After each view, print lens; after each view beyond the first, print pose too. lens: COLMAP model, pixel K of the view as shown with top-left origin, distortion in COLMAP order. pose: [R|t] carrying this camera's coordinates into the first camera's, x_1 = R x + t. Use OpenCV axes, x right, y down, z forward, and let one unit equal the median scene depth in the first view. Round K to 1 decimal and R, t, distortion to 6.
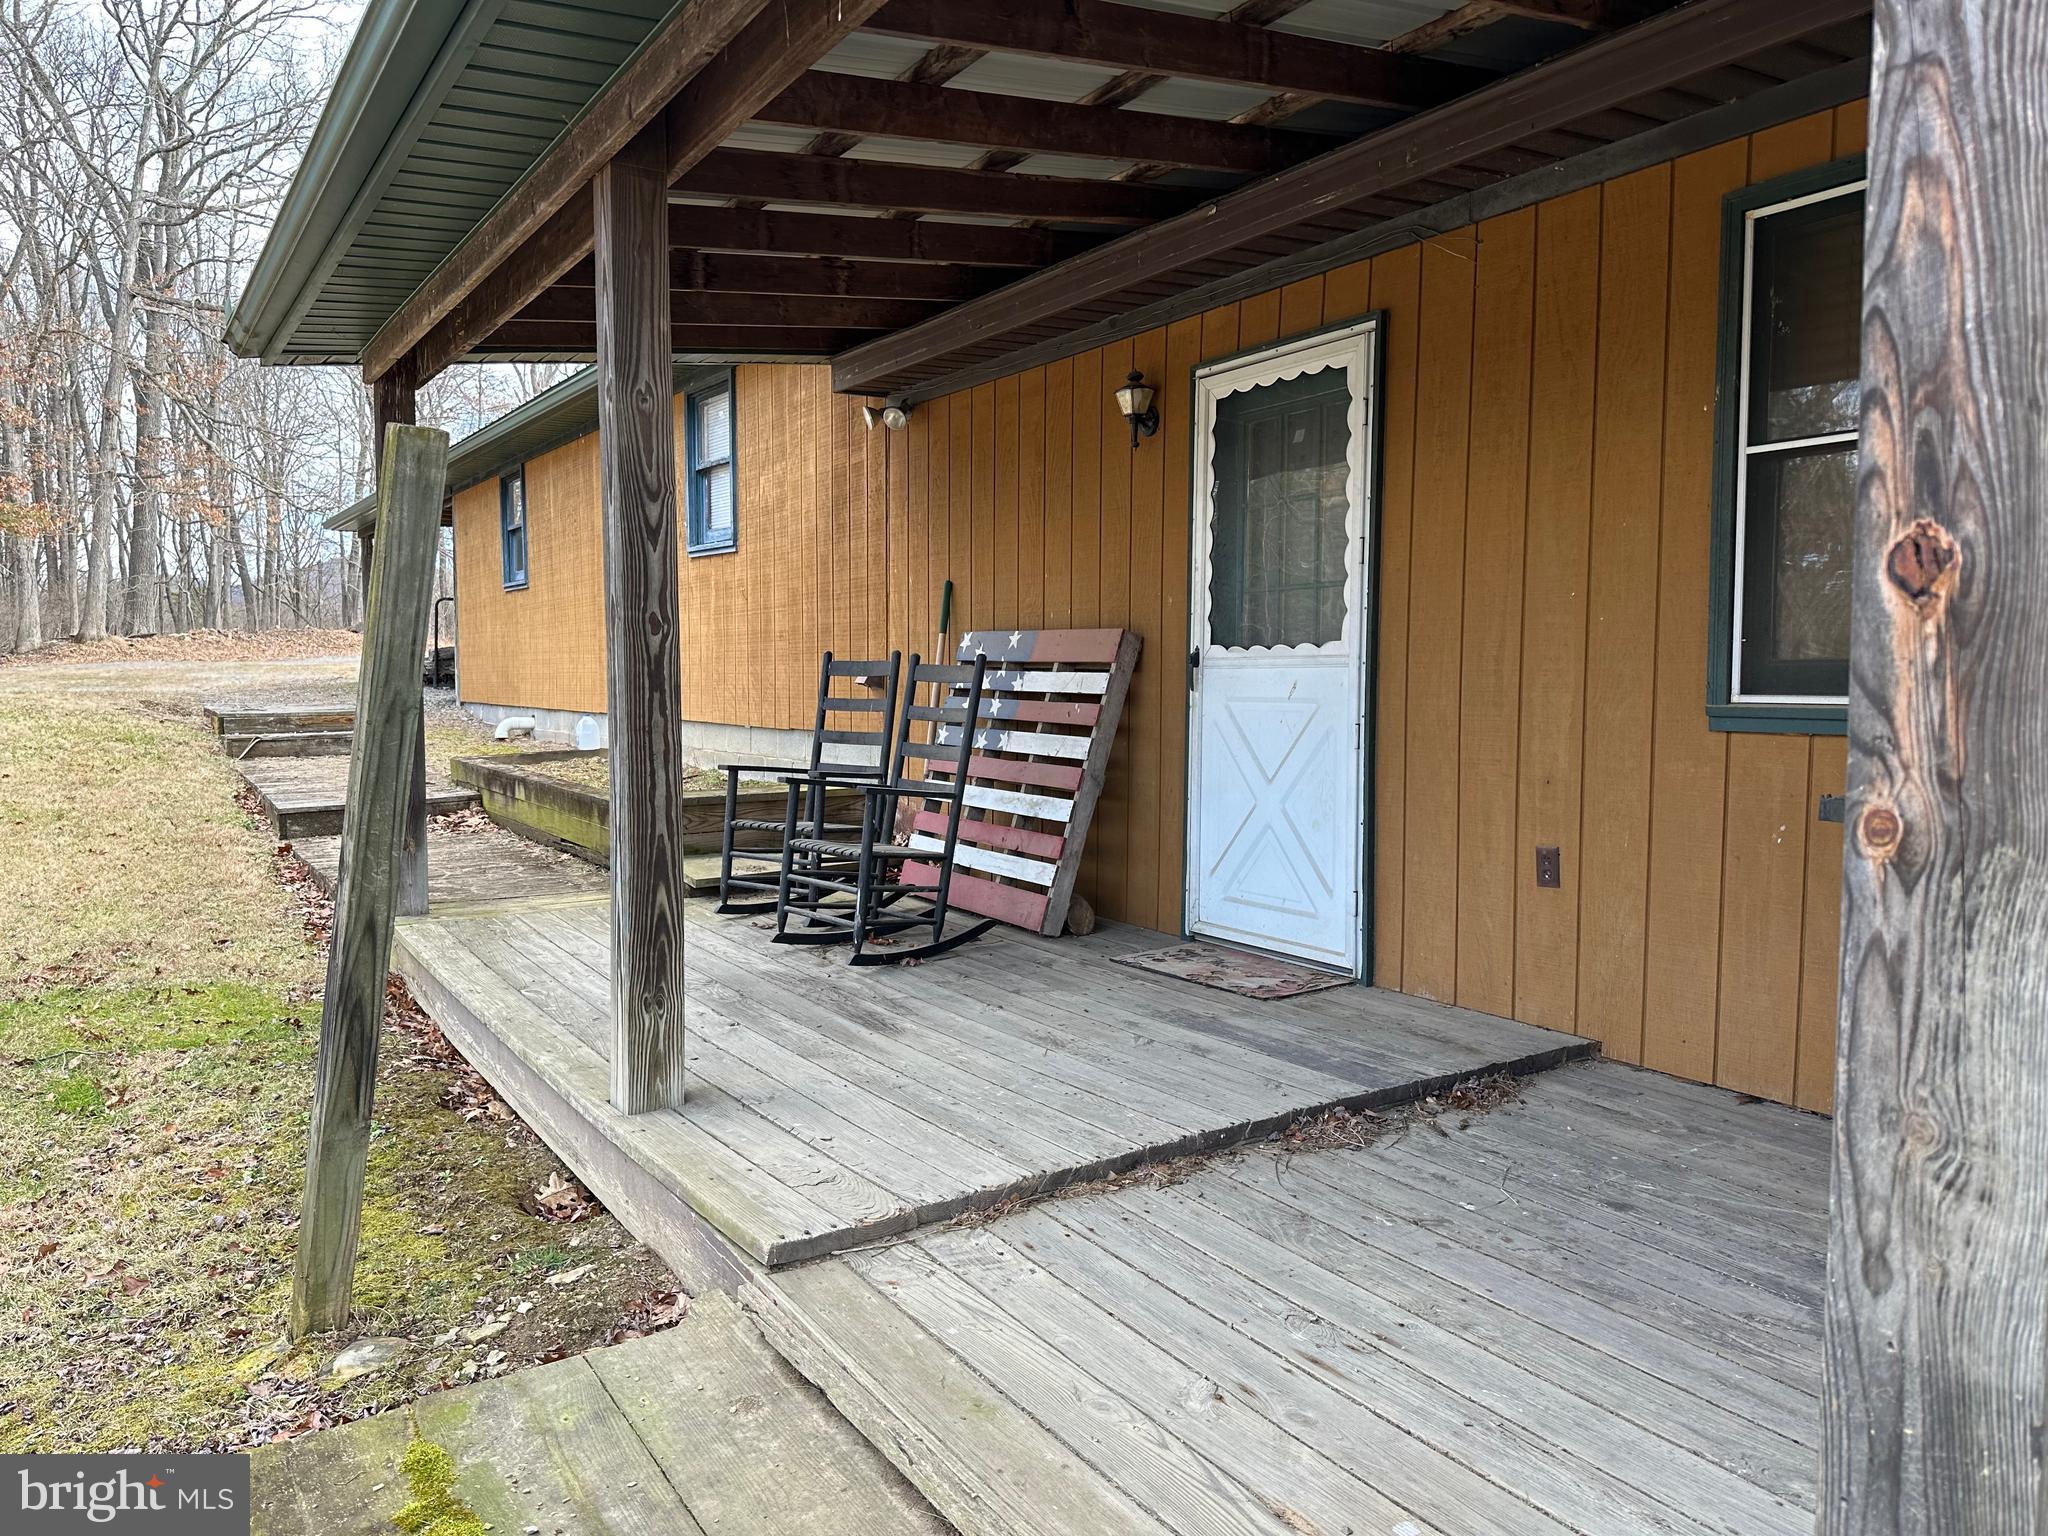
lens RADIAL K [[1417.6, 0, 1020.1], [0, 1417.6, 769.9], [0, 0, 1]] dist [0.139039, -0.238382]
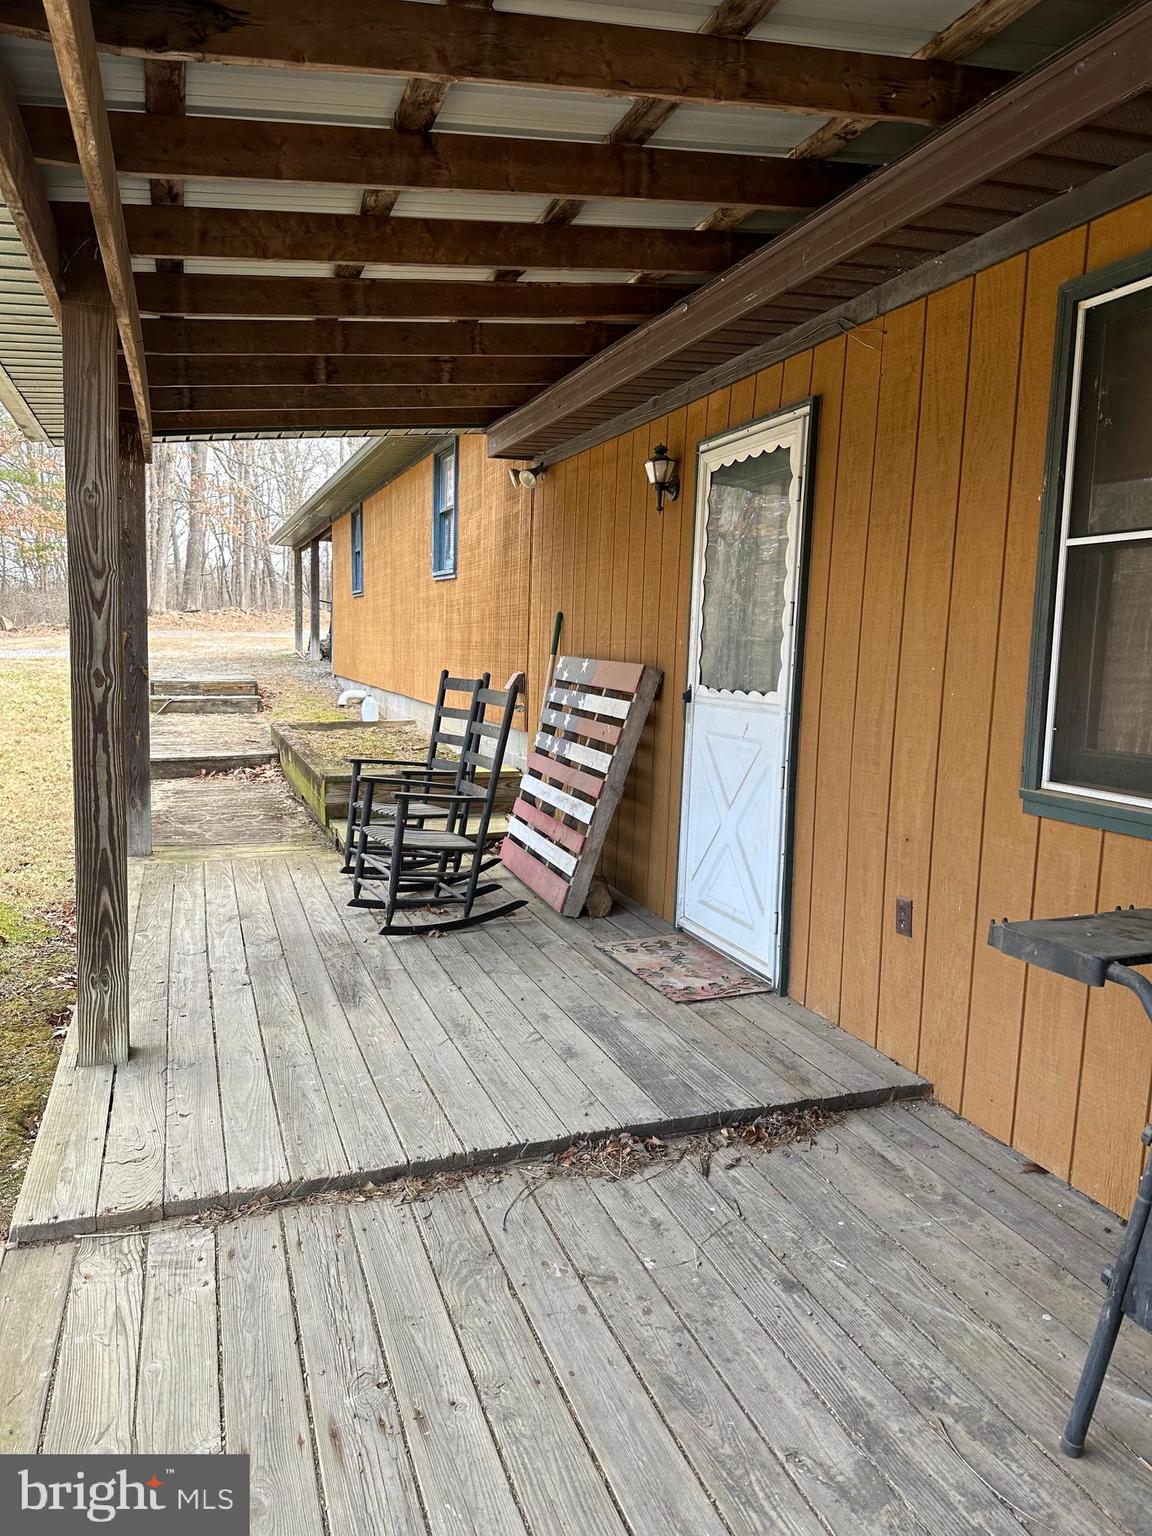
lens RADIAL K [[1063.2, 0, 584.6], [0, 1063.2, 768.7], [0, 0, 1]] dist [0.139039, -0.238382]
pose [[0.973984, 0.052884, -0.220358, 0.292941], [-0.042413, 0.997747, 0.051981, -0.073894], [0.222610, -0.041283, 0.974033, 0.150629]]
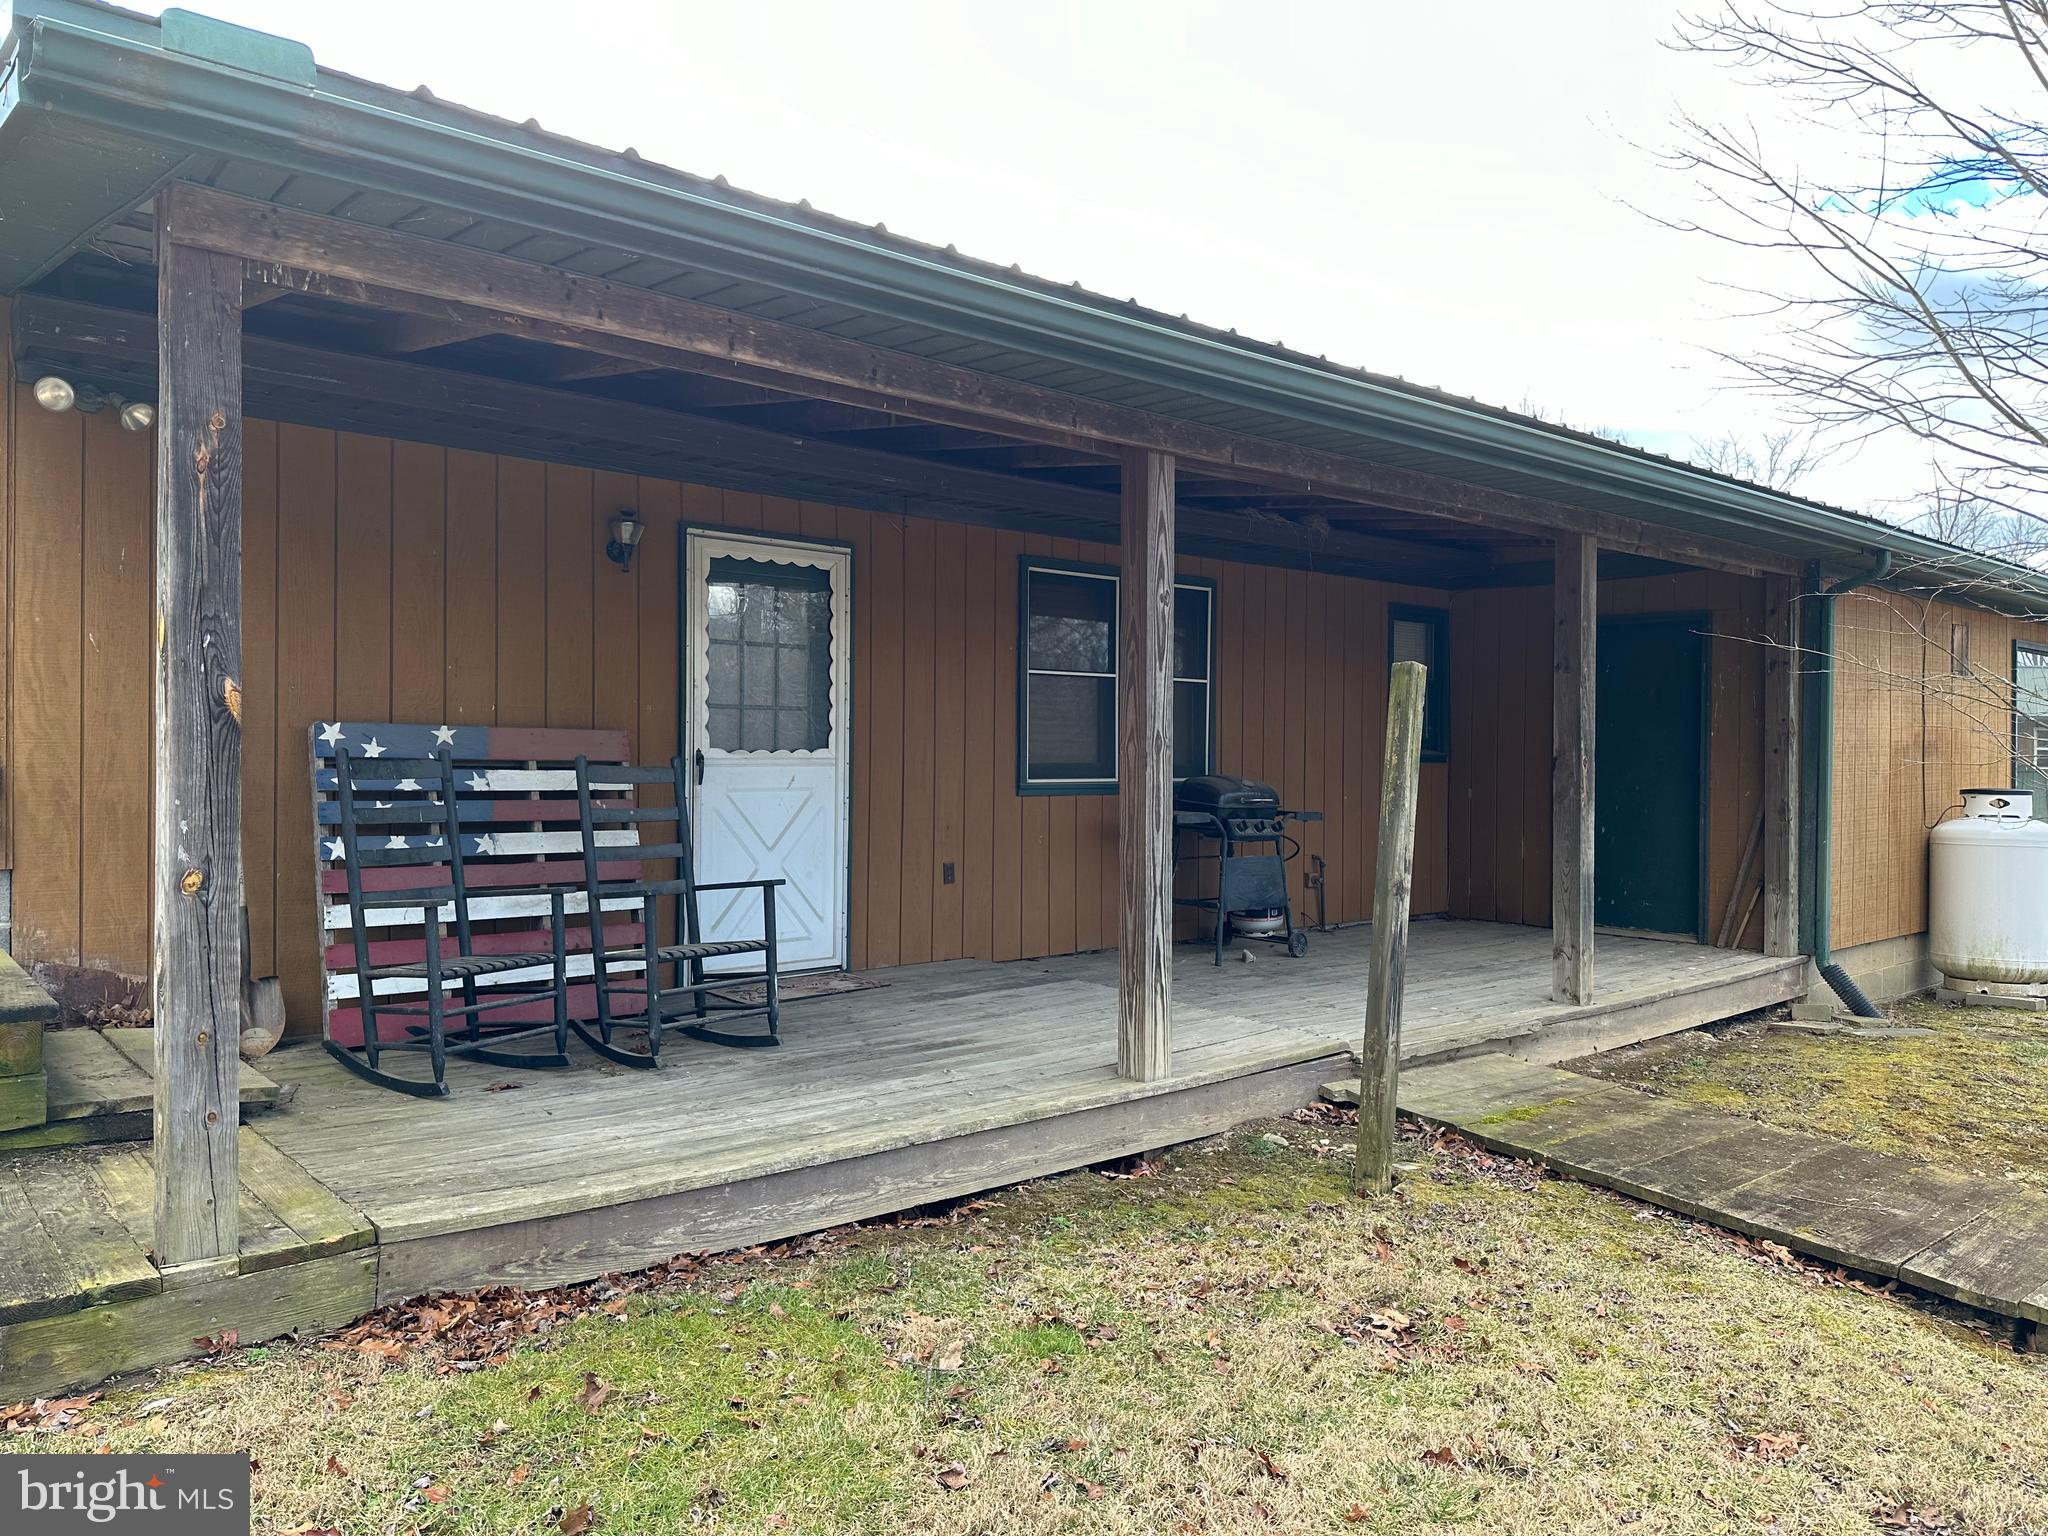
lens RADIAL K [[1421.5, 0, 1027.2], [0, 1421.5, 756.6], [0, 0, 1]] dist [0.137063, -0.171012]
pose [[-0.137965, -0.009770, 0.990389, -1.423411], [0.056410, 0.998251, 0.017706, -0.106549], [-0.988829, 0.058311, -0.137173, 1.100246]]
